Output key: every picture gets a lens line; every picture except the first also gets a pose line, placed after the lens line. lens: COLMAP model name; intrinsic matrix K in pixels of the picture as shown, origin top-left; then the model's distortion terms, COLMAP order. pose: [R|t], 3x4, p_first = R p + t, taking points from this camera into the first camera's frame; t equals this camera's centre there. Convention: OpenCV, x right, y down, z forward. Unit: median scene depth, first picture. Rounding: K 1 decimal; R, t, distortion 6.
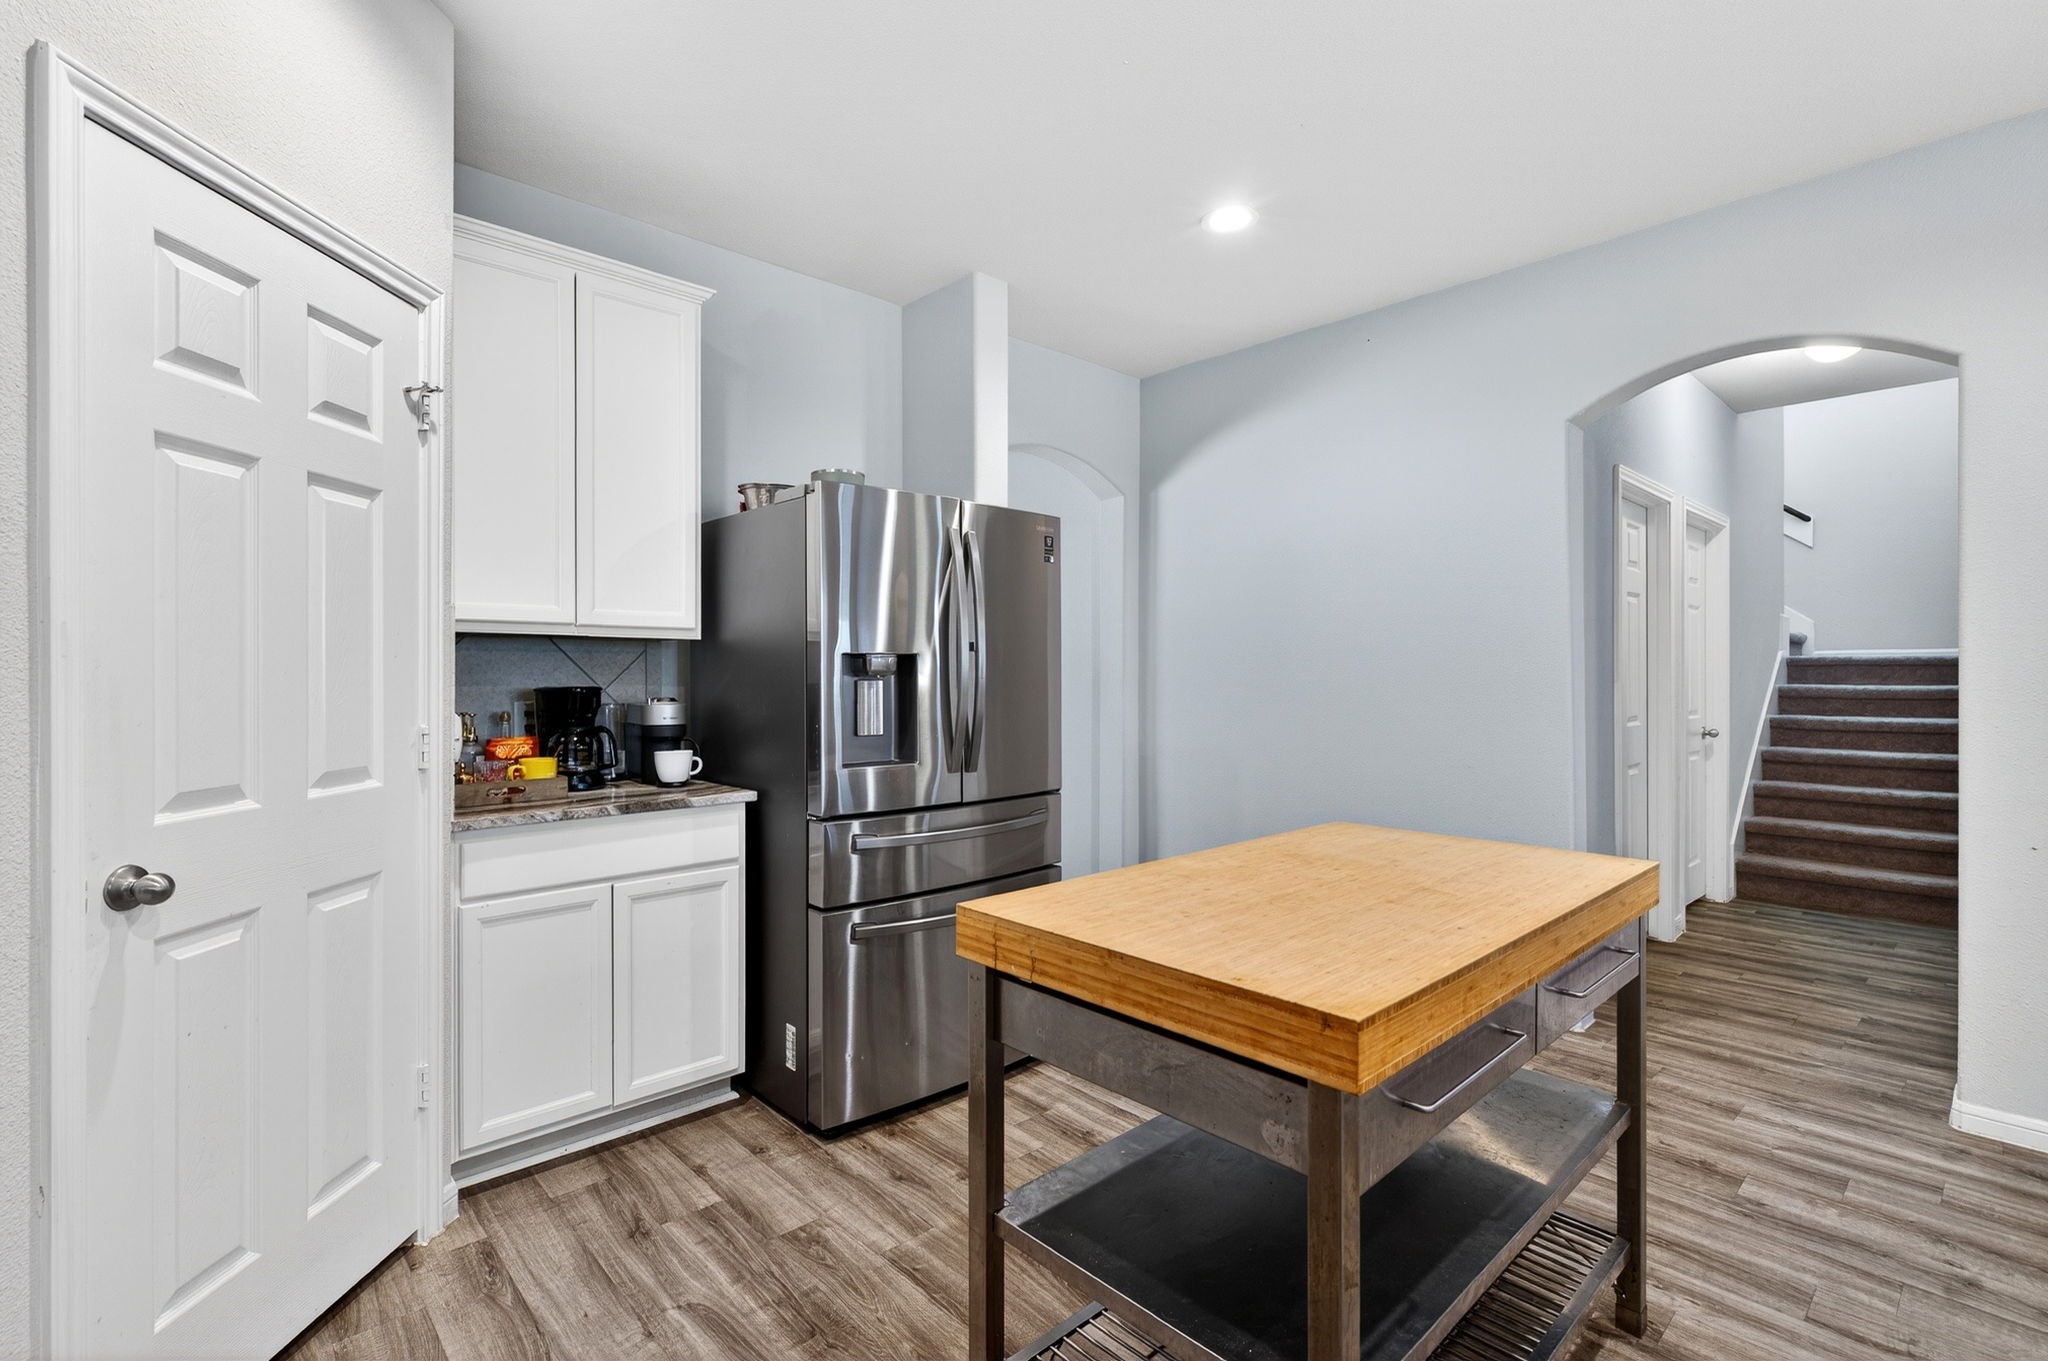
lens RADIAL K [[941.5, 0, 1020.1], [0, 941.5, 670.9], [0, 0, 1]] dist [-0.001214, 0.000437]
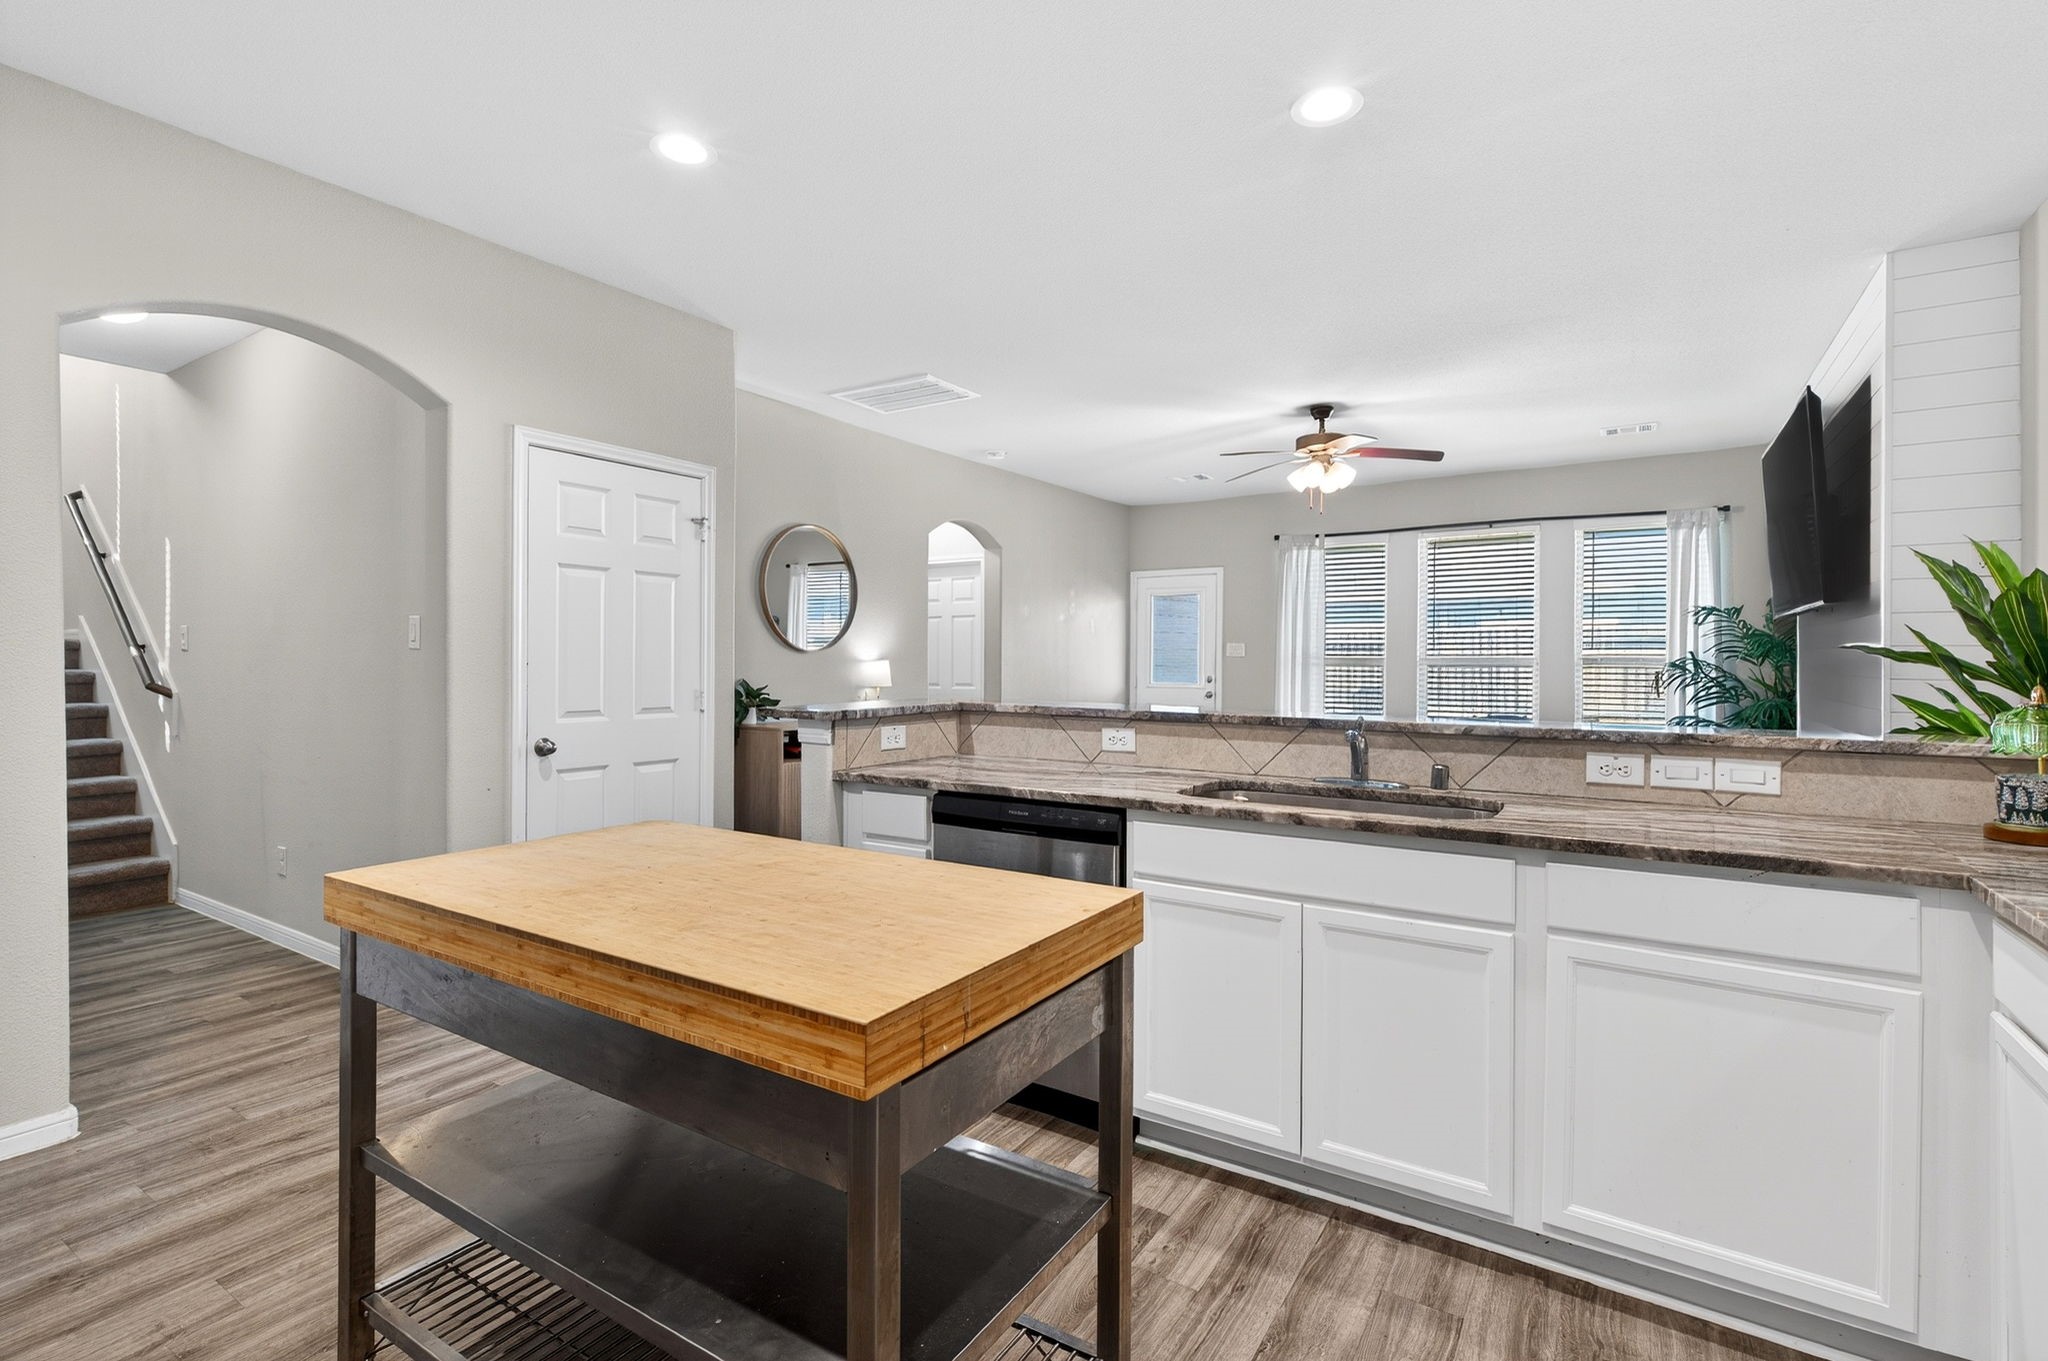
lens RADIAL K [[941.5, 0, 1018.9], [0, 941.5, 670.0], [0, 0, 1]] dist [-0.001214, 0.000437]
pose [[-0.247825, -0.012373, 0.968726, -0.337413], [-0.006765, 0.999916, 0.011041, -0.000297], [-0.968781, -0.003817, -0.247888, 0.501099]]
